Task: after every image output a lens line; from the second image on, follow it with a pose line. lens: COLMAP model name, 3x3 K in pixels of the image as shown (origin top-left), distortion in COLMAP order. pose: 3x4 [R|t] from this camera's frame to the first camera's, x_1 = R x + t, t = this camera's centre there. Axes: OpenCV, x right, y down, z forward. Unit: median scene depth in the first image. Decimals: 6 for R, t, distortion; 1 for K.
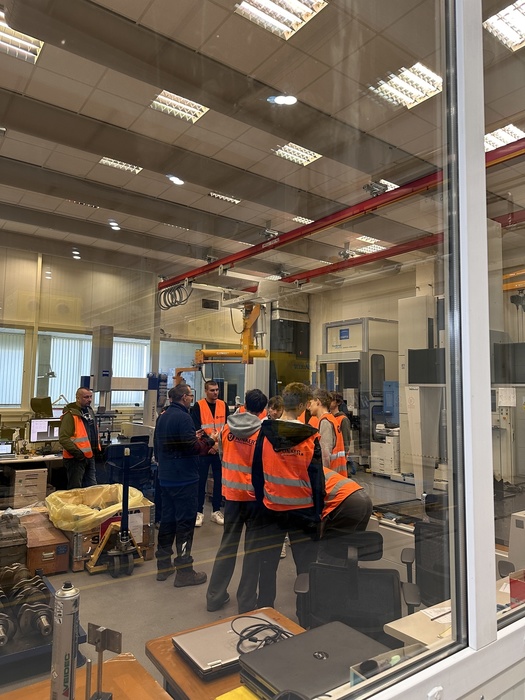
lens RADIAL K [[488.5, 0, 262.7], [0, 488.5, 346.9], [0, 0, 1]] dist [0.074567, 0.001179]
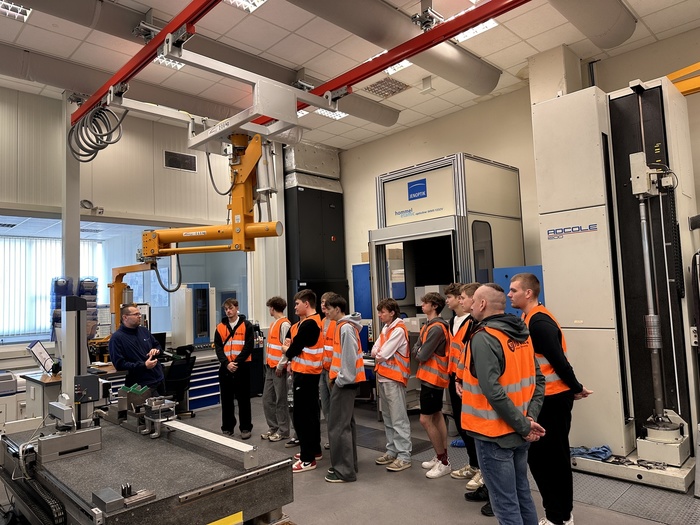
lens RADIAL K [[488.5, 0, 355.8], [0, 488.5, 263.7], [0, 0, 1]] dist [0.074567, 0.001179]
pose [[0.986585, -0.048595, 0.155846, 0.005609], [0.045289, 0.998669, 0.024693, 0.040238], [-0.156839, -0.017304, 0.987473, 0.440515]]
